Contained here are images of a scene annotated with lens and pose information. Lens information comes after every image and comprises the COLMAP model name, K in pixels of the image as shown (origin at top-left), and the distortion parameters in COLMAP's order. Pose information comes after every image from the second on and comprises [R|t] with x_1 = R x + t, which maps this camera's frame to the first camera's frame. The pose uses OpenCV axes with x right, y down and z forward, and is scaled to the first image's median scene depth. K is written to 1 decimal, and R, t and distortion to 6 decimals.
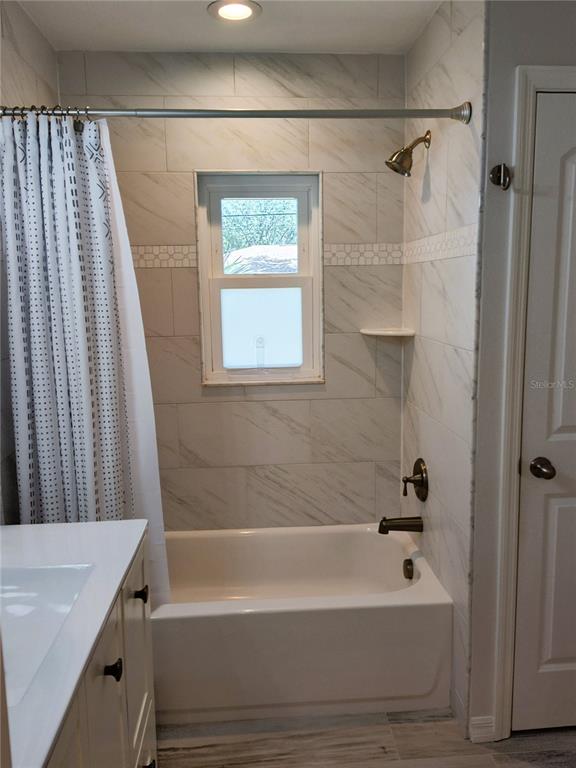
lens RADIAL K [[613.9, 0, 288.0], [0, 613.9, 384.0], [0, 0, 1]] dist [0.062880, -0.081788]
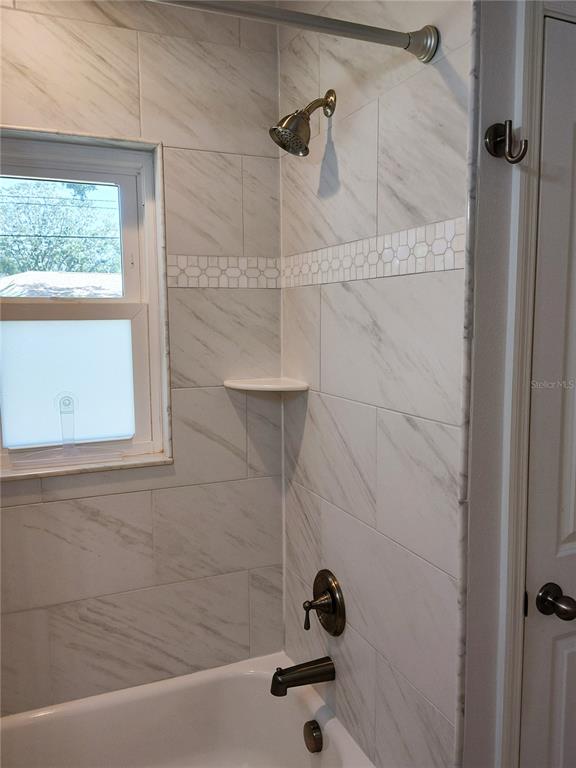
lens RADIAL K [[613.9, 0, 288.0], [0, 613.9, 384.0], [0, 0, 1]] dist [0.062880, -0.081788]
pose [[0.942619, -0.029662, 0.332549, -0.043602], [0.046348, 0.998027, -0.042354, -0.054860], [-0.330637, 0.055337, 0.942134, 0.343686]]
